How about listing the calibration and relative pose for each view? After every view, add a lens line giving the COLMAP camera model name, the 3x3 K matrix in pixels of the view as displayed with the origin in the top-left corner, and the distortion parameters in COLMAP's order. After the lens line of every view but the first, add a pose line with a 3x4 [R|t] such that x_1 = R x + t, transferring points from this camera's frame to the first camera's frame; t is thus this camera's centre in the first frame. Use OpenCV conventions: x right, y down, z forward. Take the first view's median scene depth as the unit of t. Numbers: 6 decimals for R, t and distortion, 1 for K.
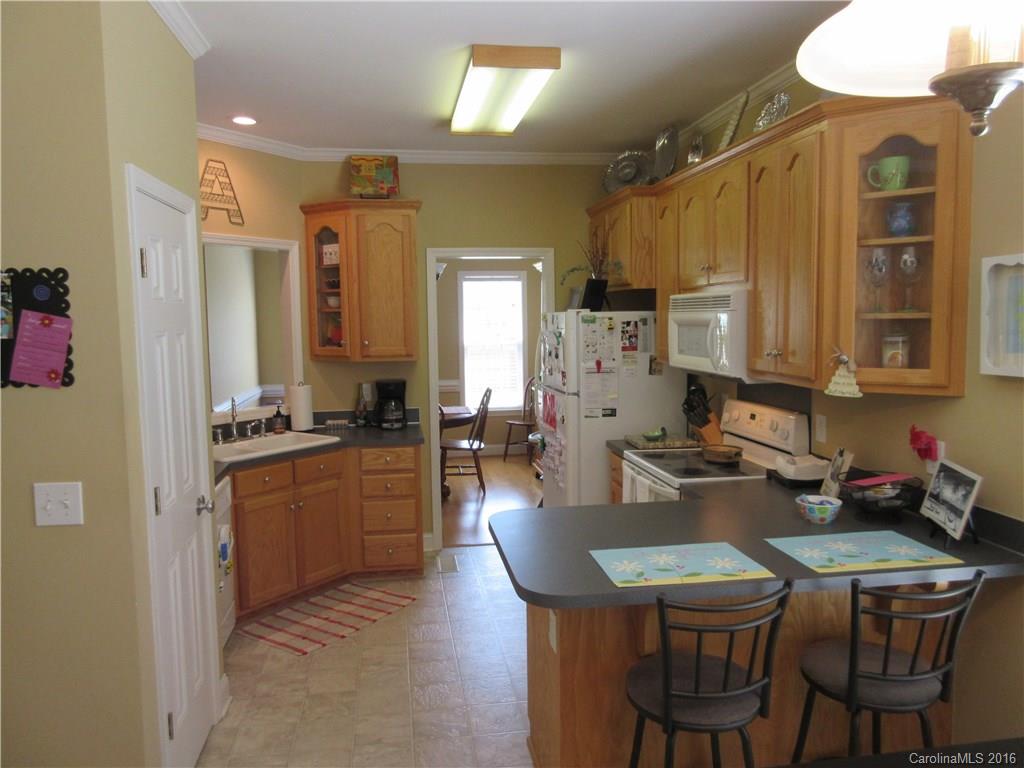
lens RADIAL K [[758.9, 0, 512.0], [0, 758.9, 384.0], [0, 0, 1]] dist [-0.006935, -0.003881]
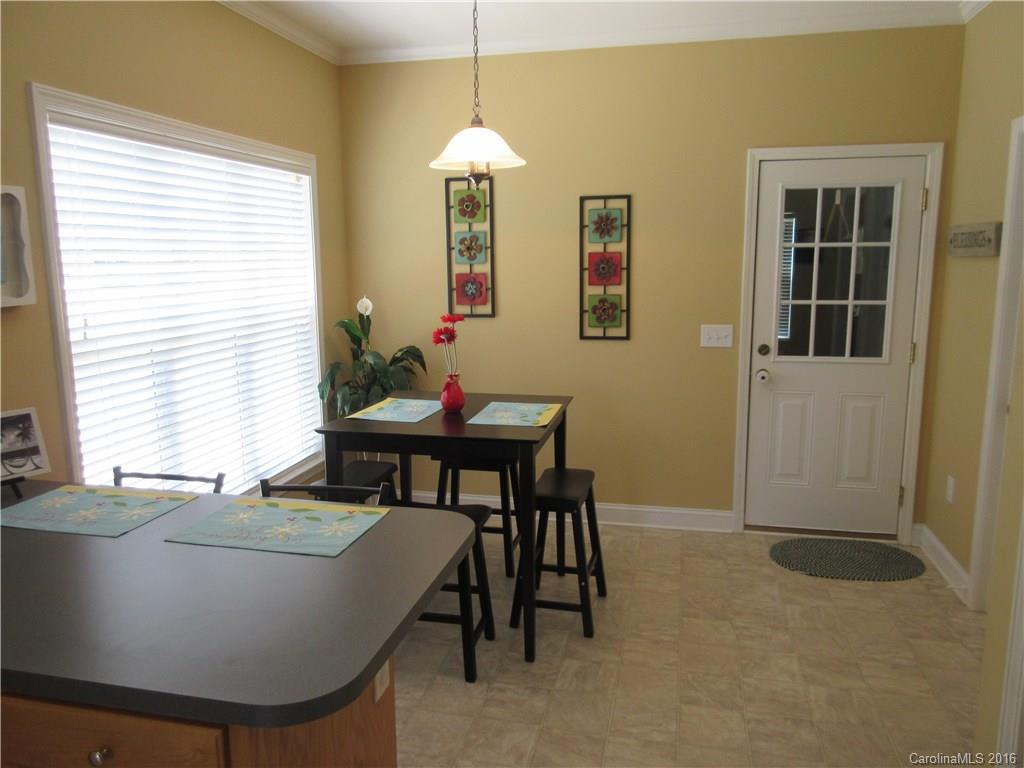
lens RADIAL K [[758.9, 0, 512.0], [0, 758.9, 384.0], [0, 0, 1]] dist [-0.006935, -0.003881]
pose [[-0.929462, -0.042403, 0.366472, -0.336969], [0.053566, 0.967333, 0.247784, -0.120803], [-0.365007, 0.249936, -0.896829, 1.633427]]
